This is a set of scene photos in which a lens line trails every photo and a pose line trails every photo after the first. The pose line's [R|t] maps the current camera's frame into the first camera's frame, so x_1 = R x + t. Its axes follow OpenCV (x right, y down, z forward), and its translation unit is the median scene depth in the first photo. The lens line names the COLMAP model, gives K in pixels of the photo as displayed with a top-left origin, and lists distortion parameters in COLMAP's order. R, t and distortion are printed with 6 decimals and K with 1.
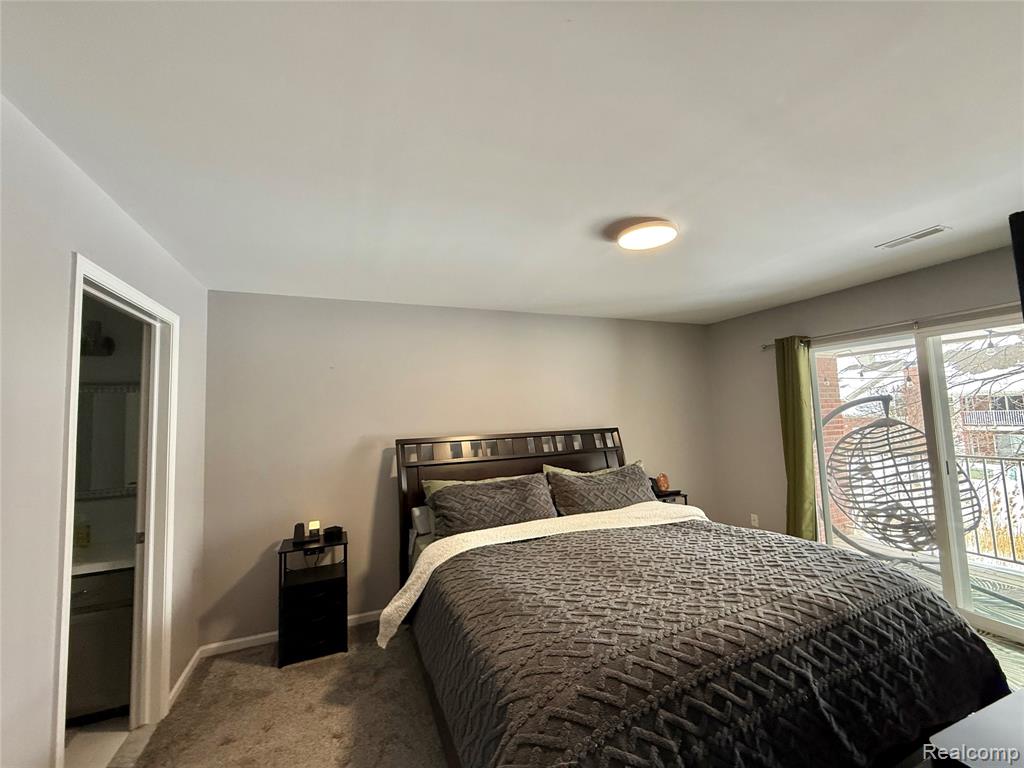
lens RADIAL K [[409.0, 0, 512.8], [0, 409.0, 383.5], [0, 0, 1]] dist [0.001363, 0.000167]
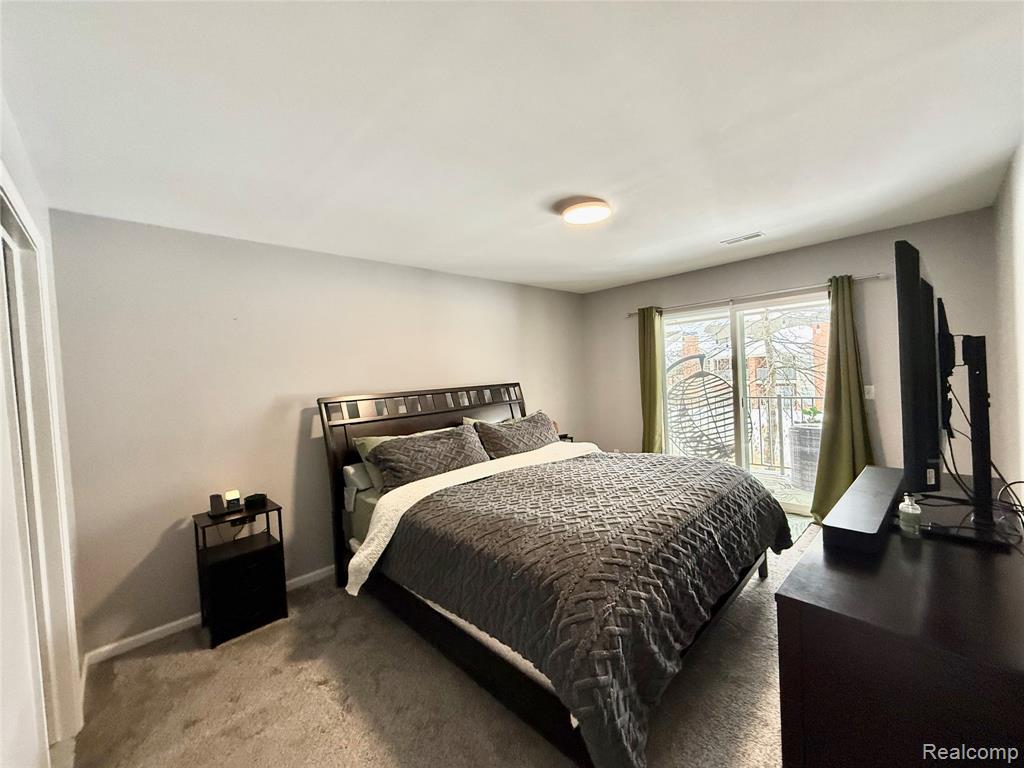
lens RADIAL K [[409.0, 0, 512.4], [0, 409.0, 382.9], [0, 0, 1]] dist [0.001363, 0.000167]
pose [[0.928649, -0.023897, 0.370190, -0.265646], [-0.007955, 0.996411, 0.084277, 0.023132], [-0.370875, -0.081209, 0.925125, -0.041292]]
